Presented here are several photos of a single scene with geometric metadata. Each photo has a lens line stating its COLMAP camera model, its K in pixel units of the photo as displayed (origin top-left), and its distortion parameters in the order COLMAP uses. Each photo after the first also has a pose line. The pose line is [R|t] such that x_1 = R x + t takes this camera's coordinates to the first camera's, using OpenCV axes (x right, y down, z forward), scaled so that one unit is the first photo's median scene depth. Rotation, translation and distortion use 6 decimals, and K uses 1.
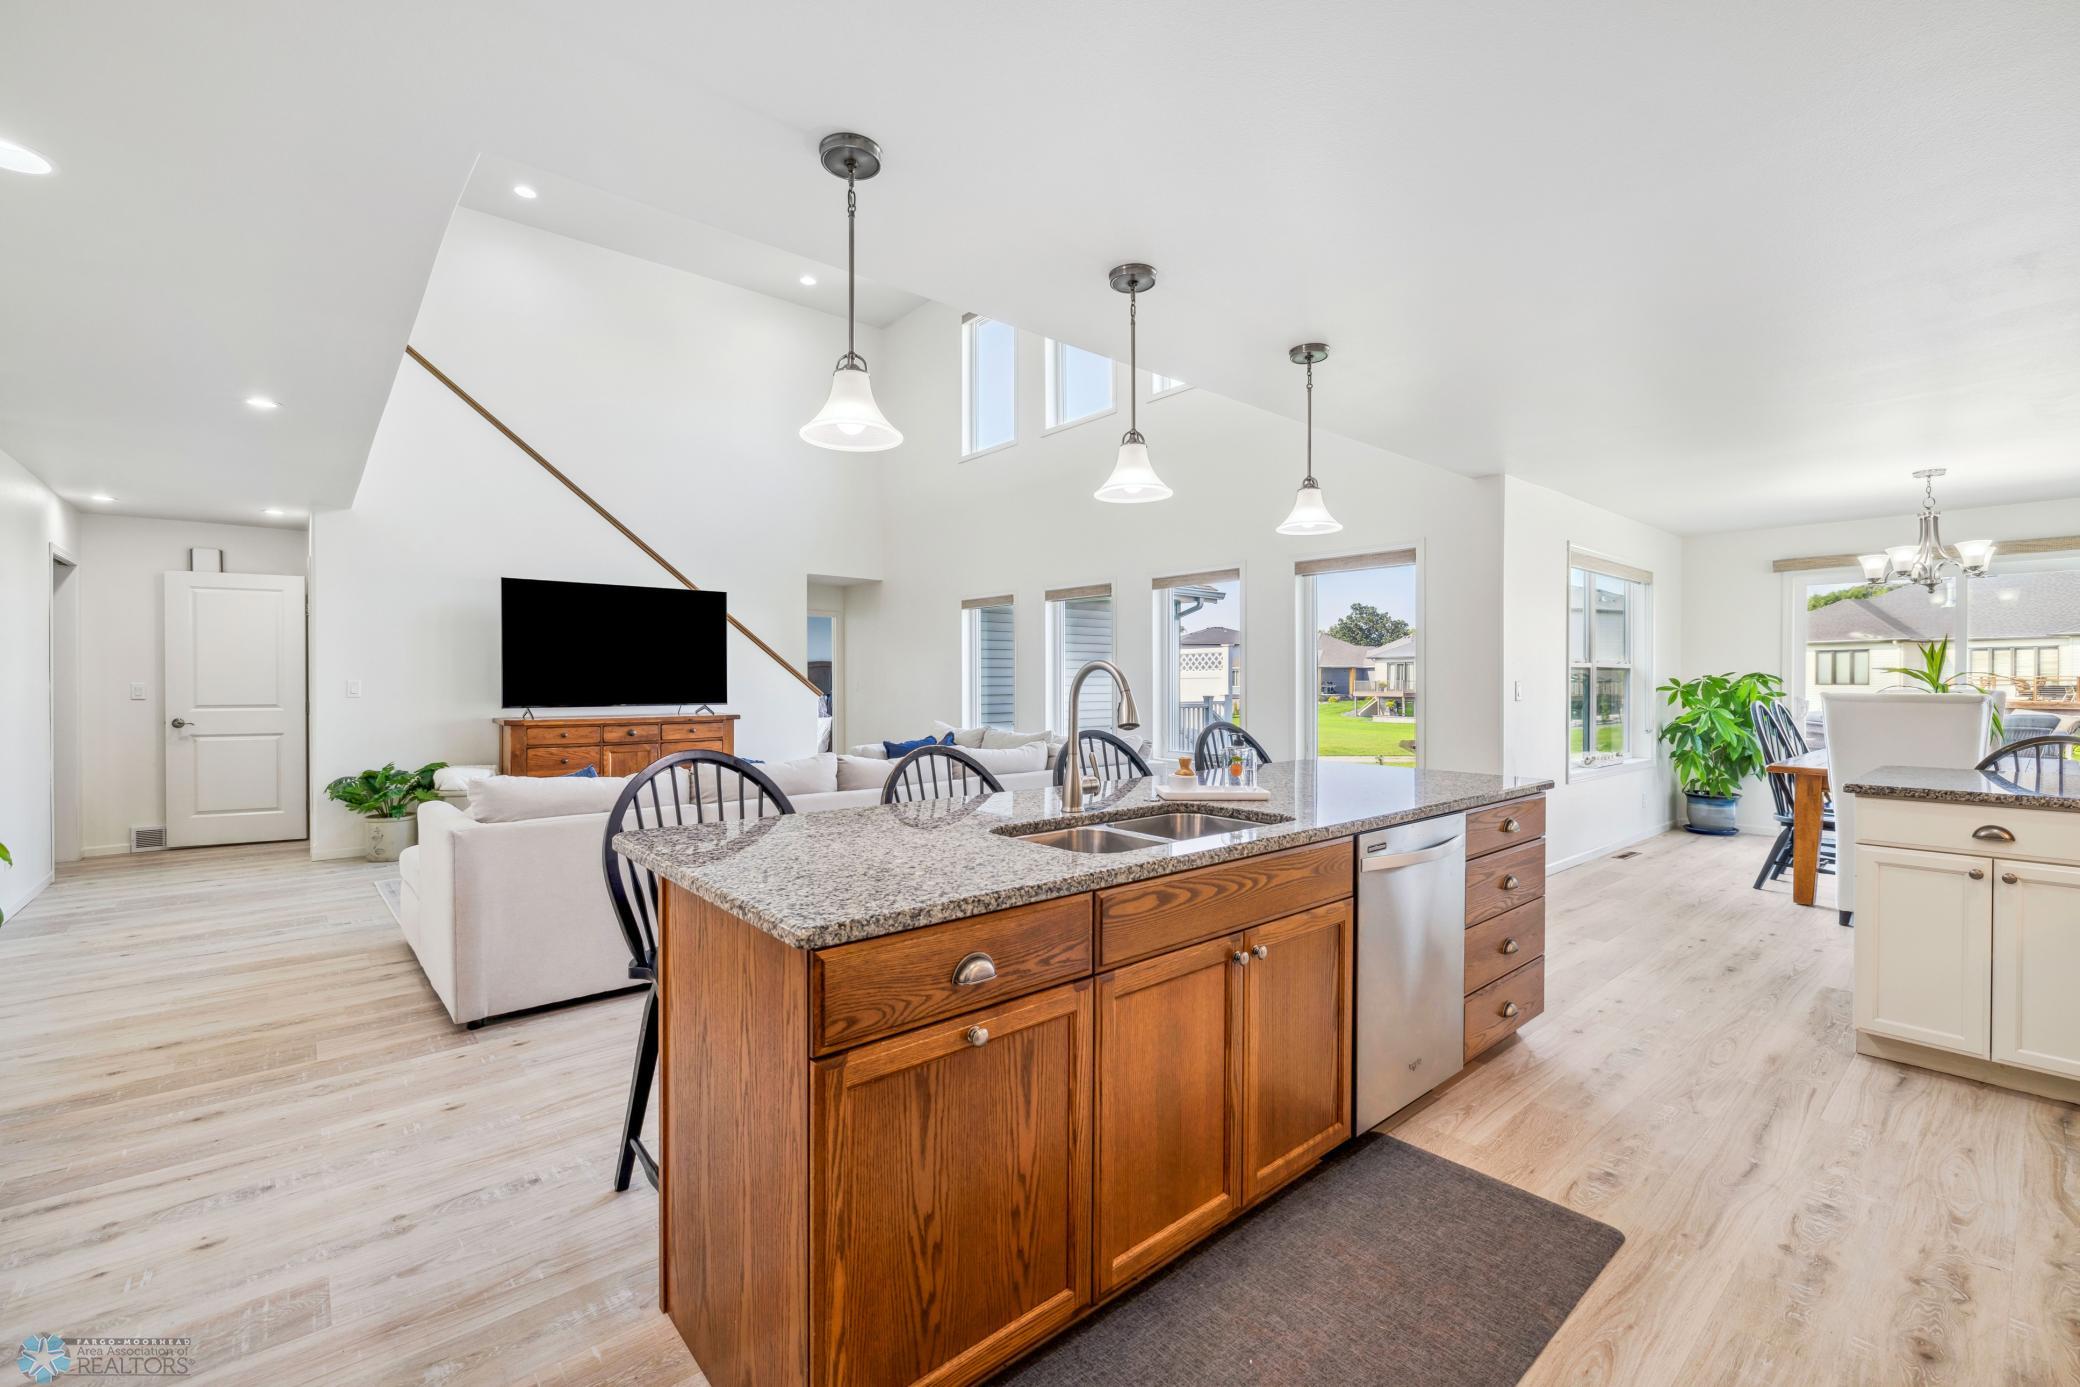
lens RADIAL K [[865.1, 0, 1034.7], [0, 865.1, 687.7], [0, 0, 1]] dist [-0.002560, -0.000240]
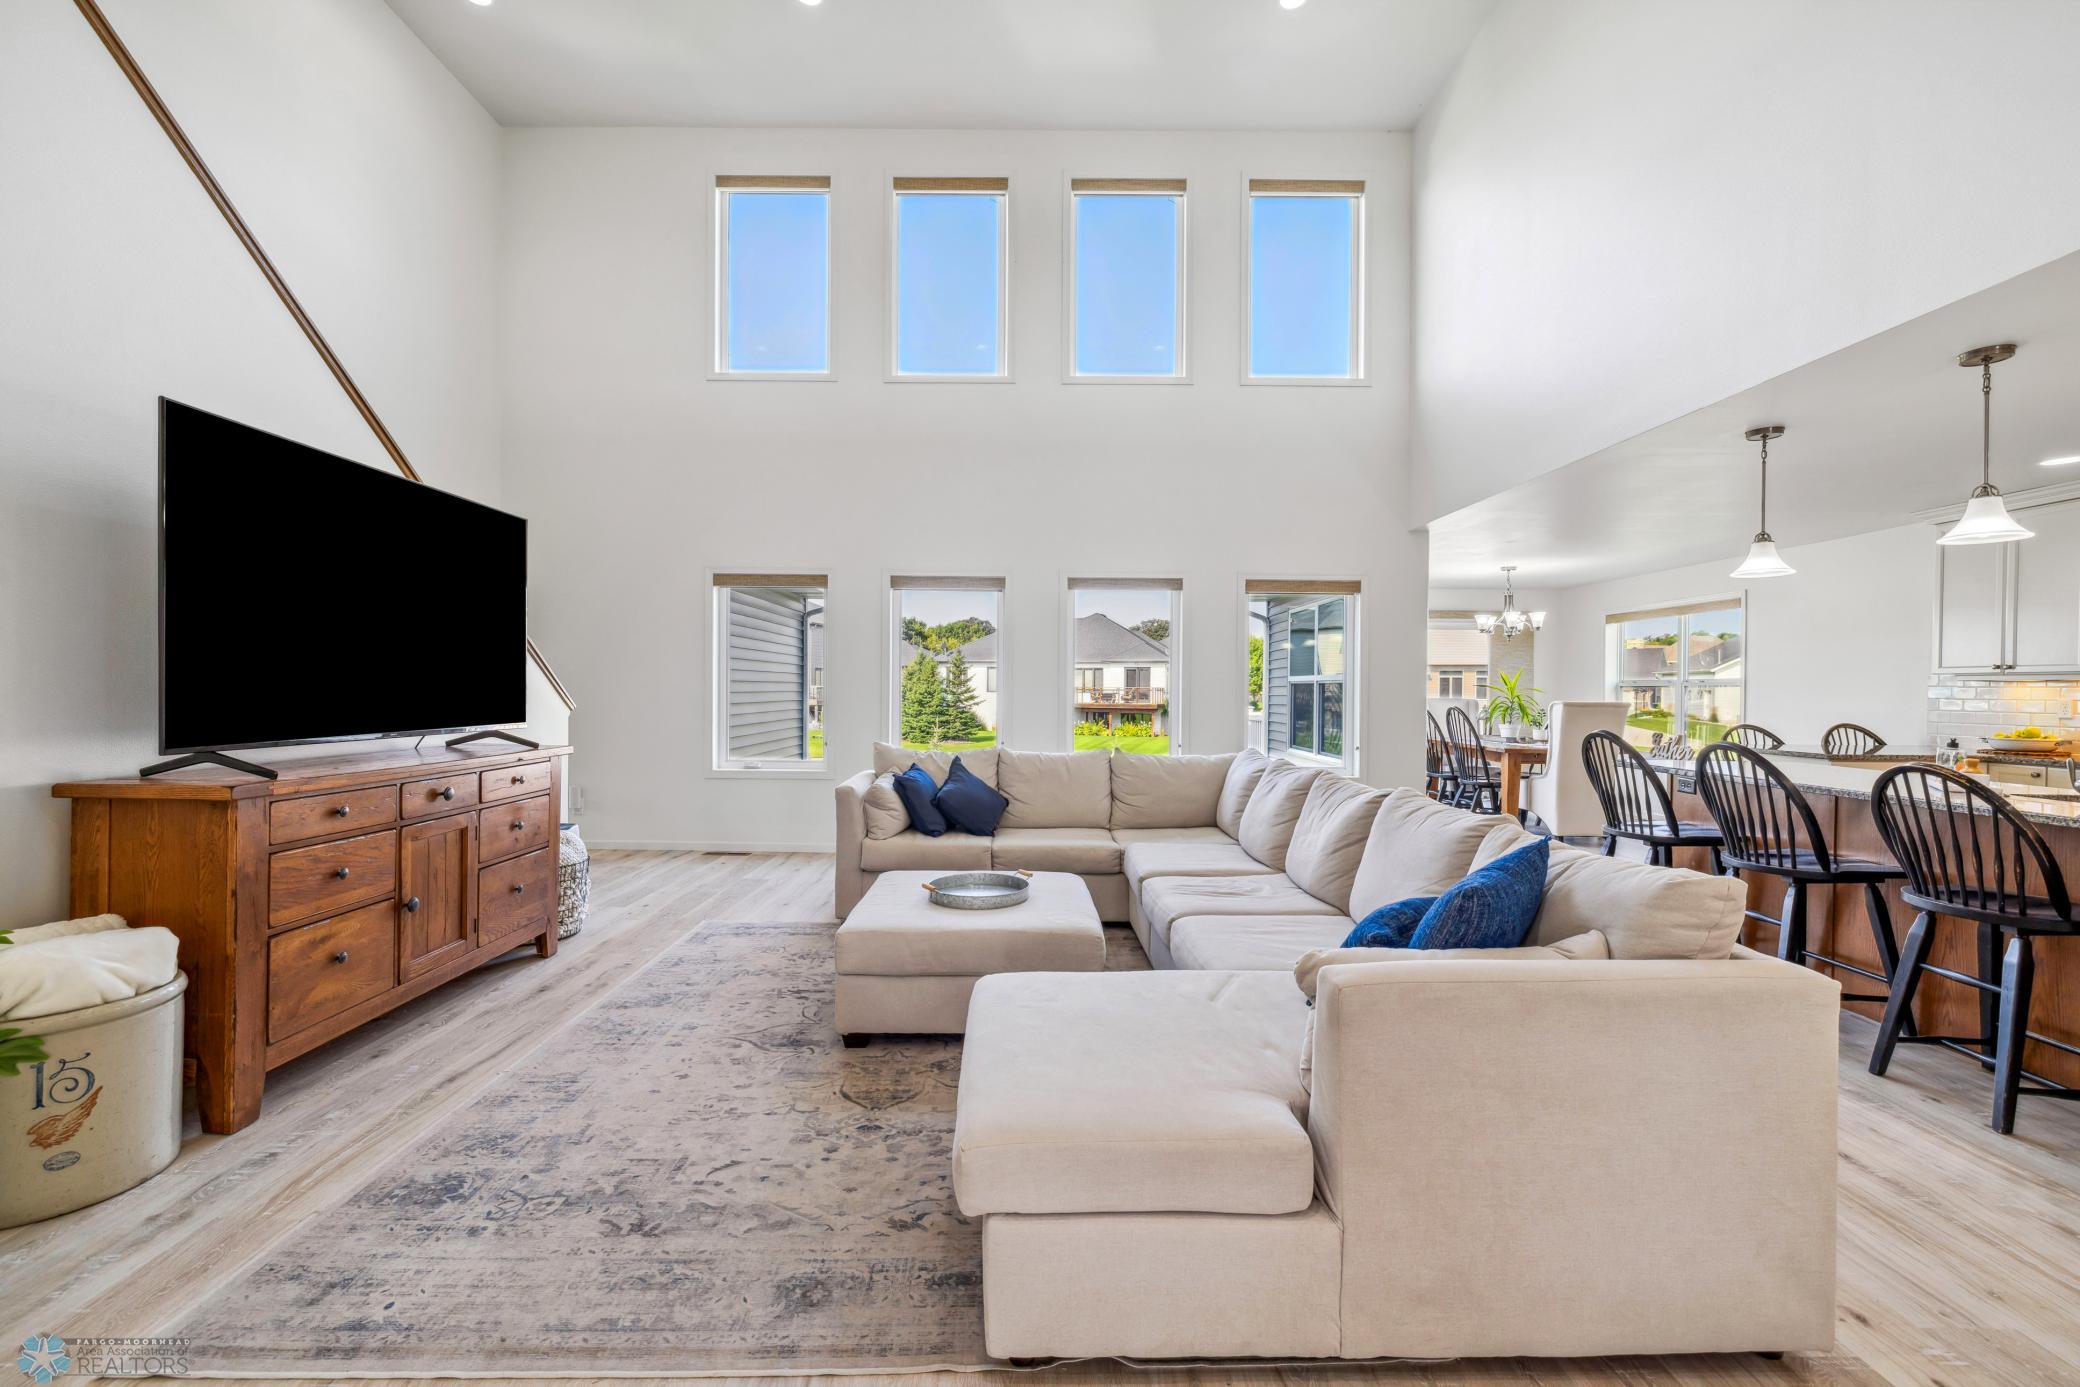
lens RADIAL K [[865.1, 0, 1034.7], [0, 865.1, 687.7], [0, 0, 1]] dist [-0.002560, -0.000240]
pose [[0.666089, 0.005915, 0.745849, -0.641262], [-0.003345, 0.999982, -0.004943, -0.004935], [-0.745865, 0.000798, 0.666097, 0.467959]]
